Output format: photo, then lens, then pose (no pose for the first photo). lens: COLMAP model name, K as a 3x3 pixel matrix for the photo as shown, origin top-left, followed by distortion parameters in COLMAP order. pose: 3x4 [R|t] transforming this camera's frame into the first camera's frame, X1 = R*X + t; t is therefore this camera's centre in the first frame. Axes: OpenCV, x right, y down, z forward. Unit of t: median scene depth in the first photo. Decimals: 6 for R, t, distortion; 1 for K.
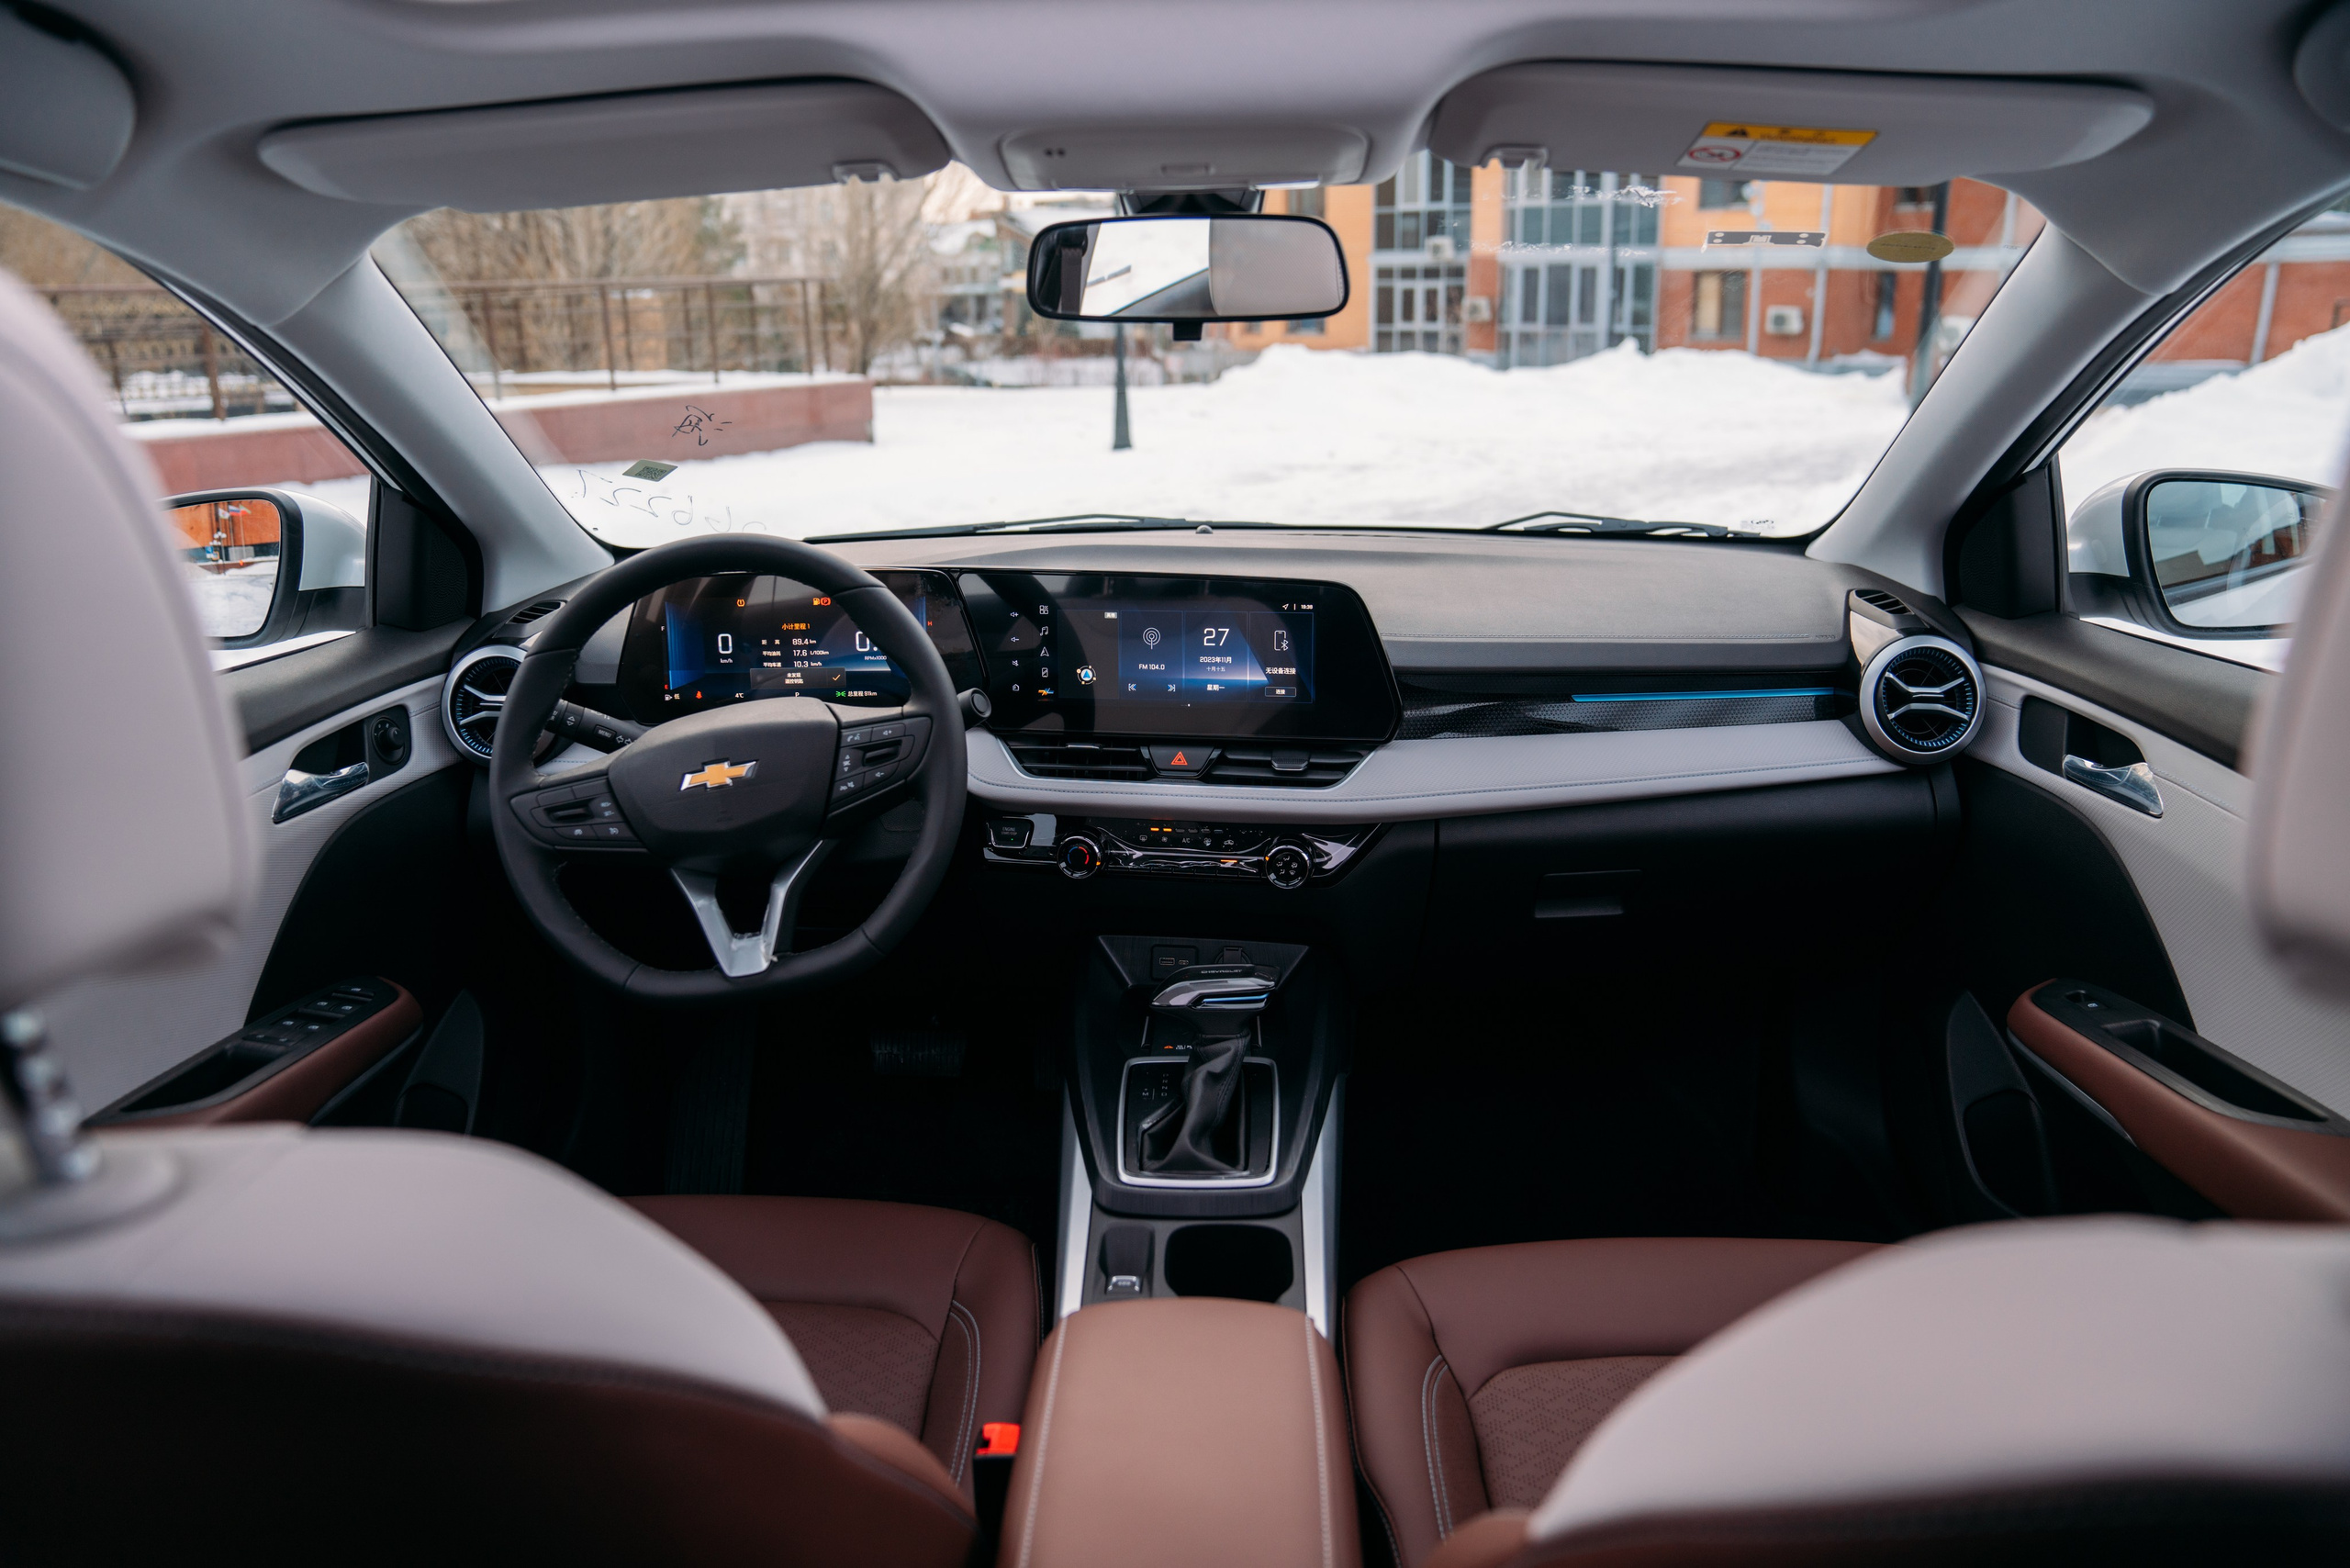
lens RADIAL K [[1619.7, 0, 1165.2], [0, 1619.7, 779.2], [0, 0, 1]] dist [-0.131005, 0.090484]
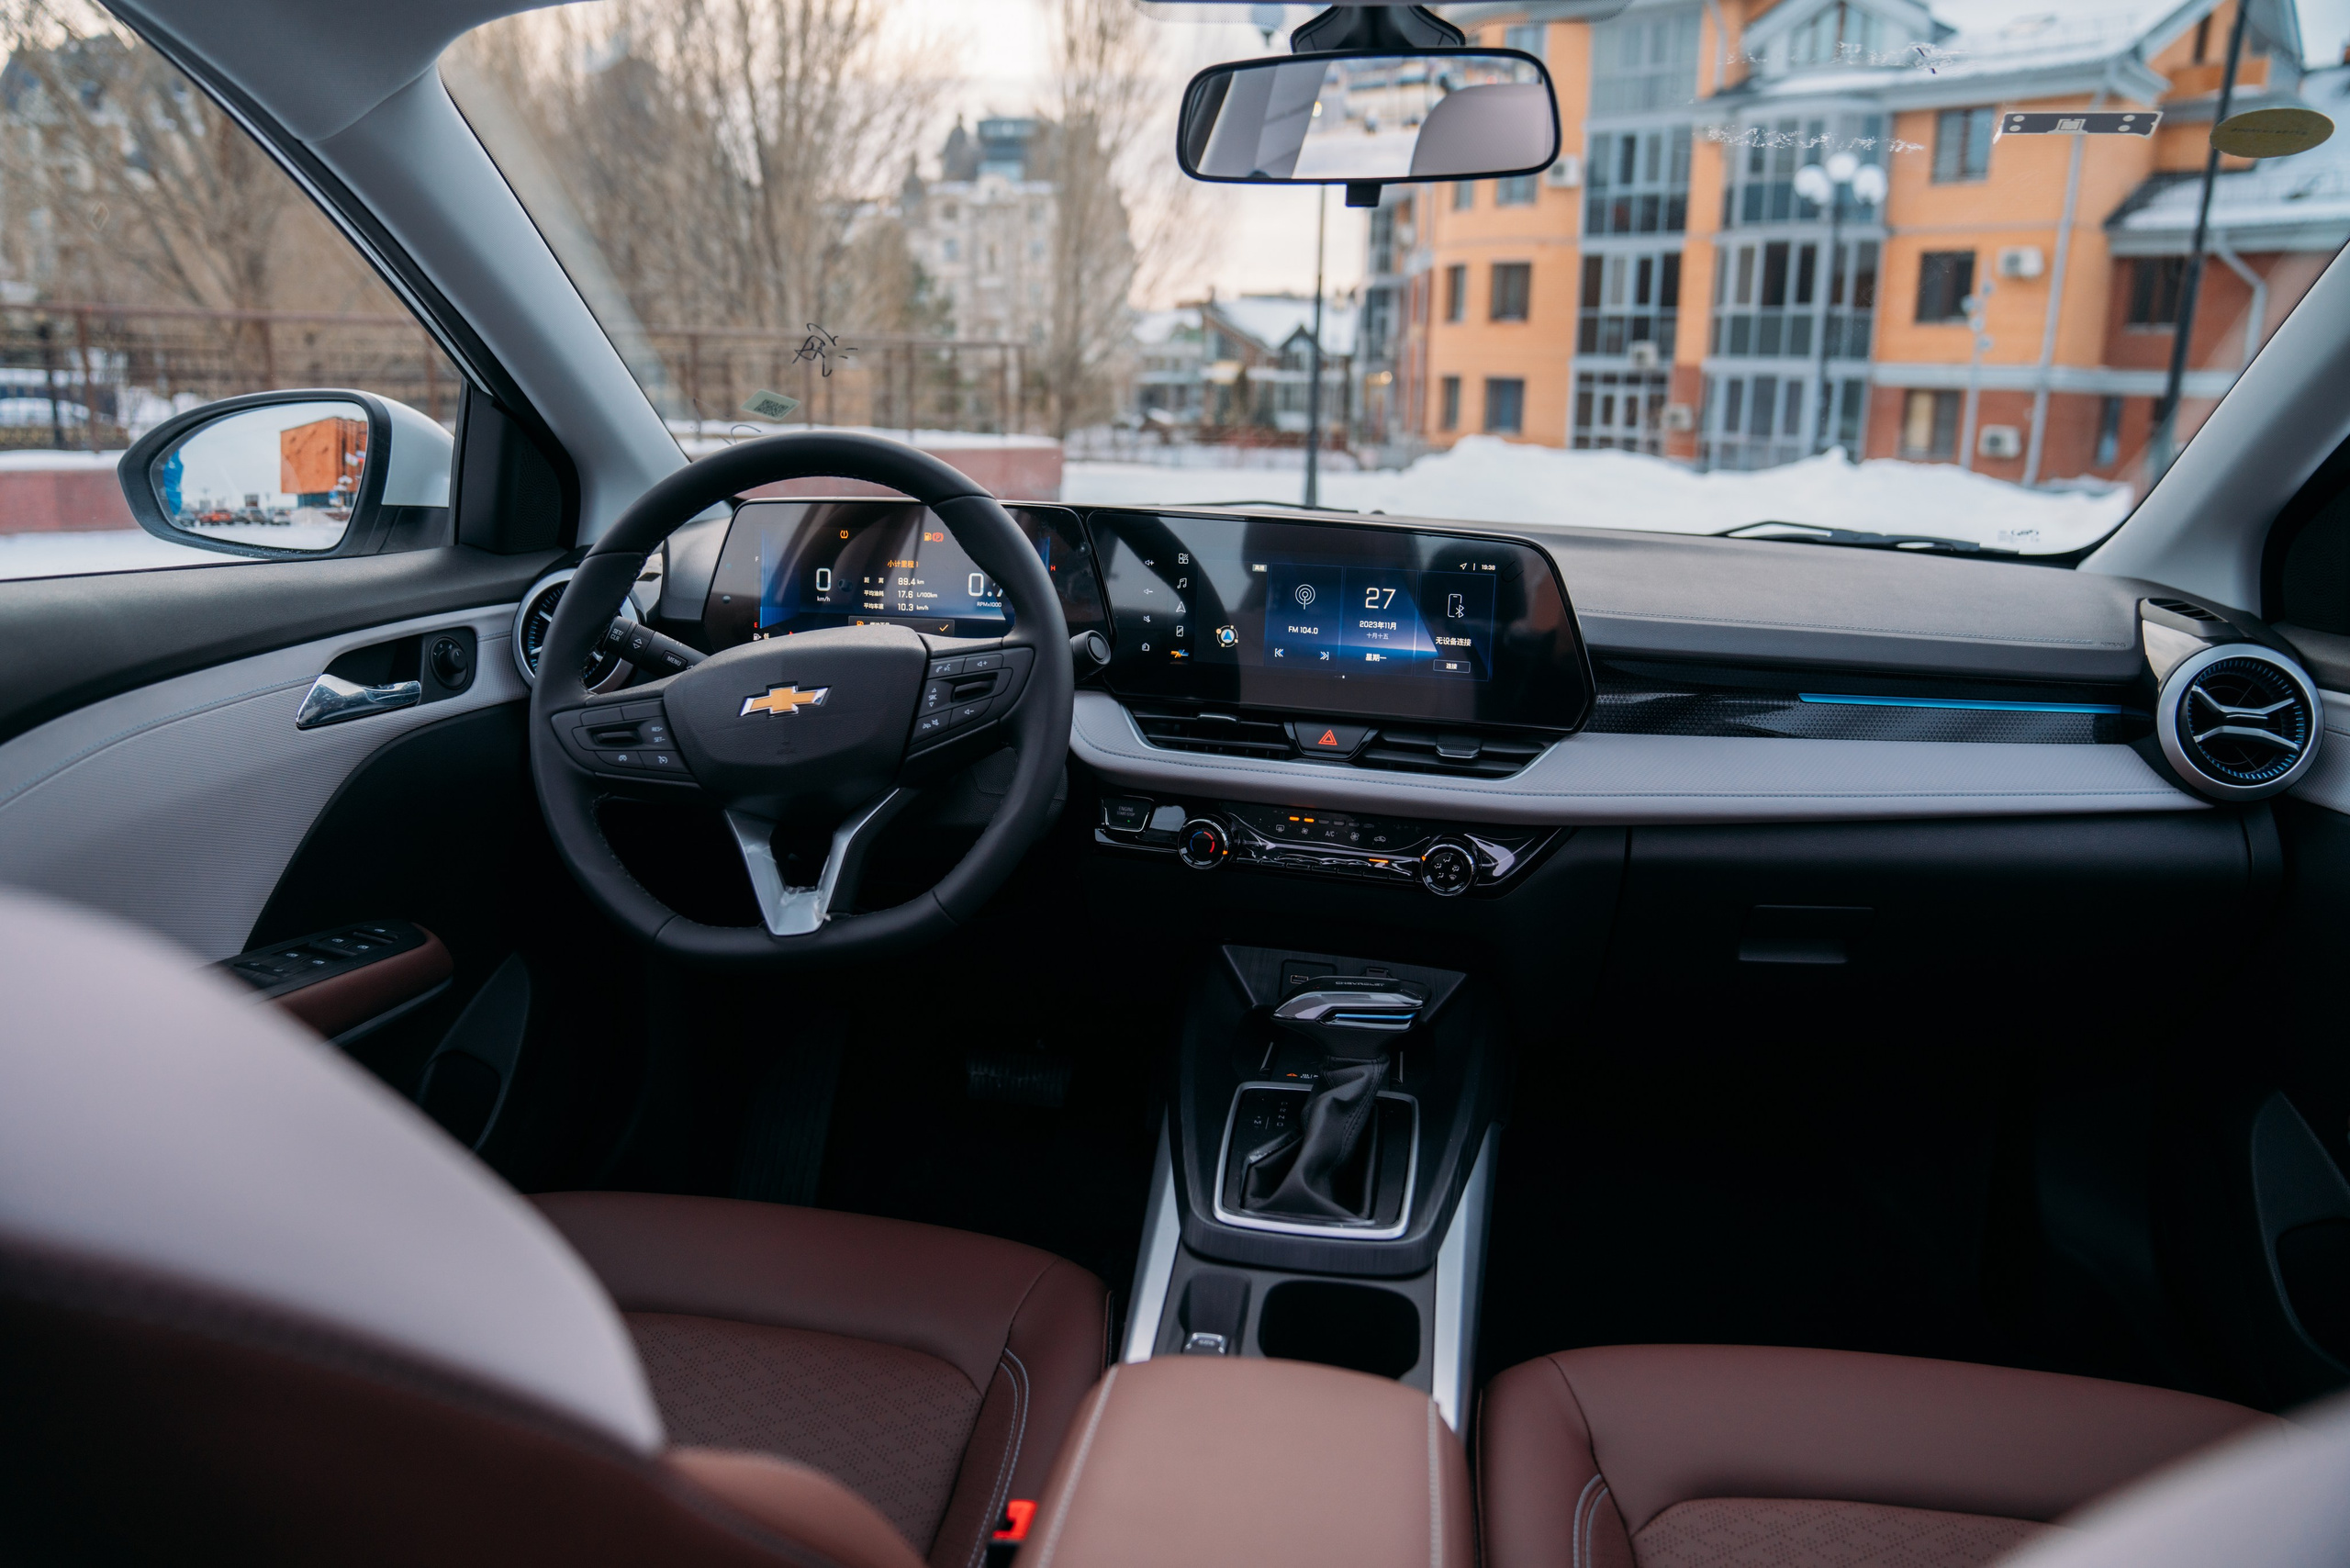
lens RADIAL K [[1619.7, 0, 1165.2], [0, 1619.7, 779.2], [0, 0, 1]] dist [-0.131005, 0.090484]
pose [[0.992102, 0.065685, -0.106856, 0.016233], [-0.071484, 0.996118, -0.051373, 0.059773], [0.103067, 0.058605, 0.992946, 0.146442]]
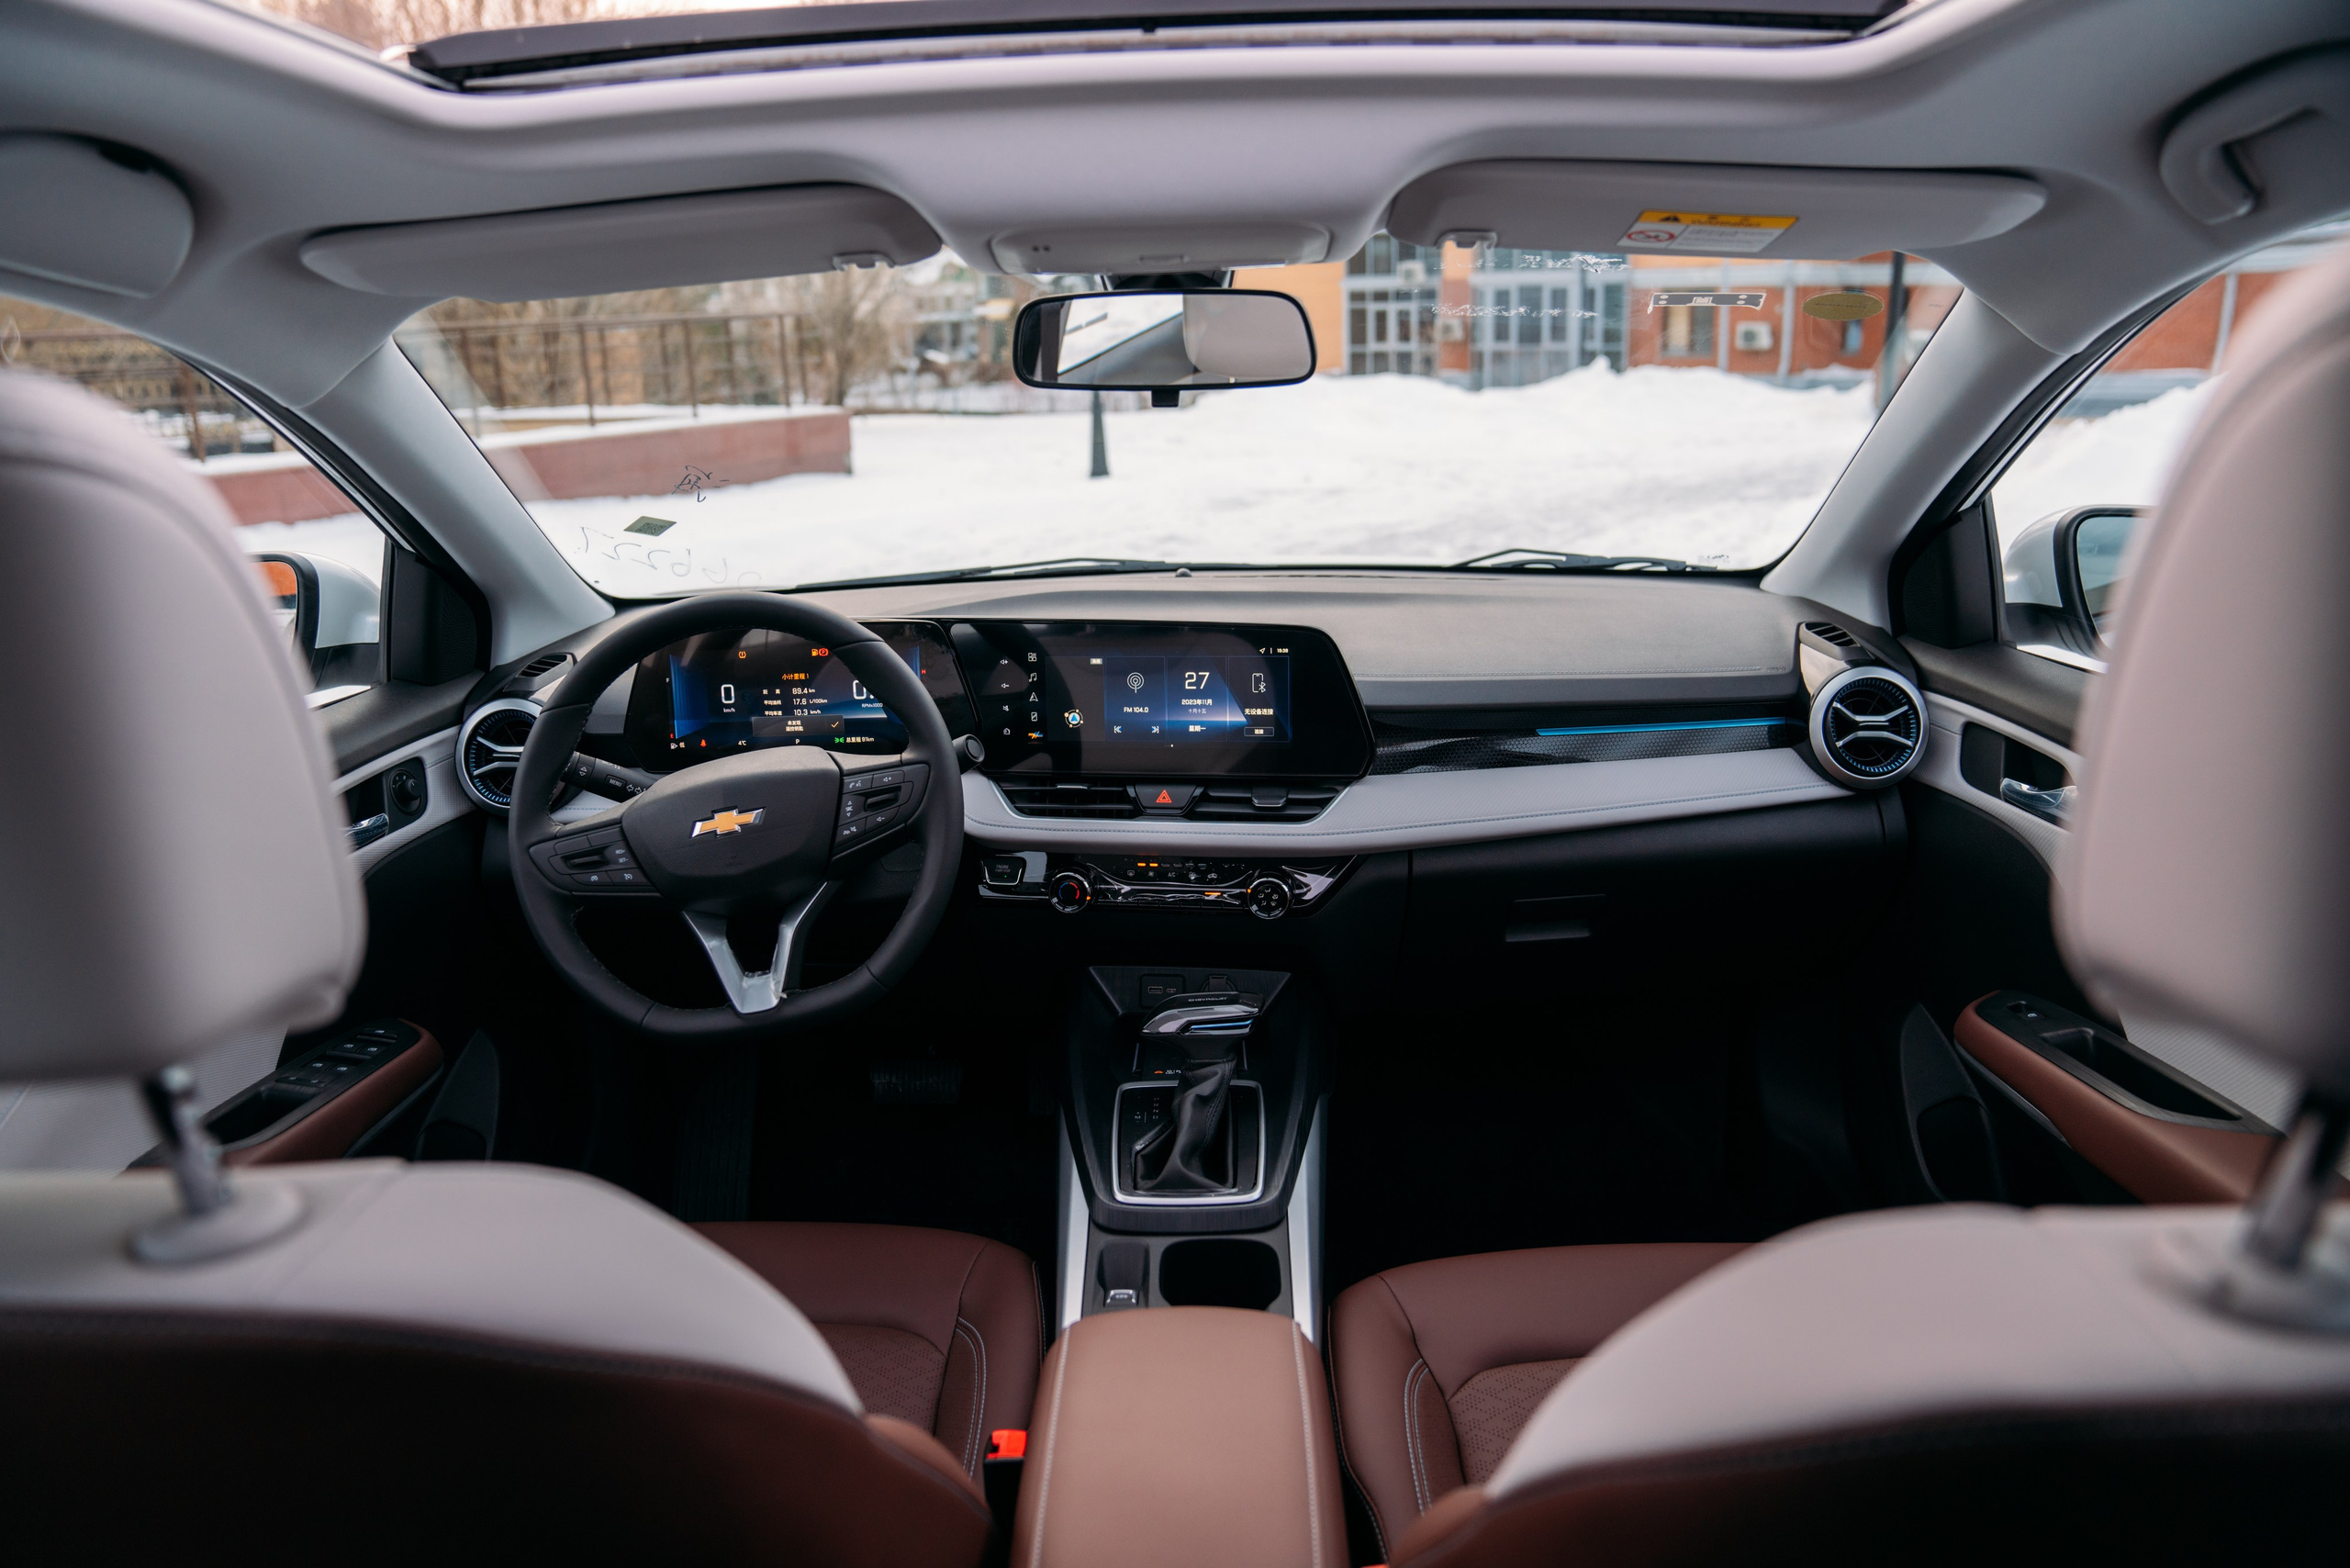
lens RADIAL K [[1619.7, 0, 1165.2], [0, 1619.7, 779.2], [0, 0, 1]] dist [-0.131005, 0.090484]
pose [[0.999783, -0.017600, 0.011176, -0.001958], [0.017754, 0.999747, -0.013835, -0.009662], [-0.010930, 0.014031, 0.999842, -0.050405]]
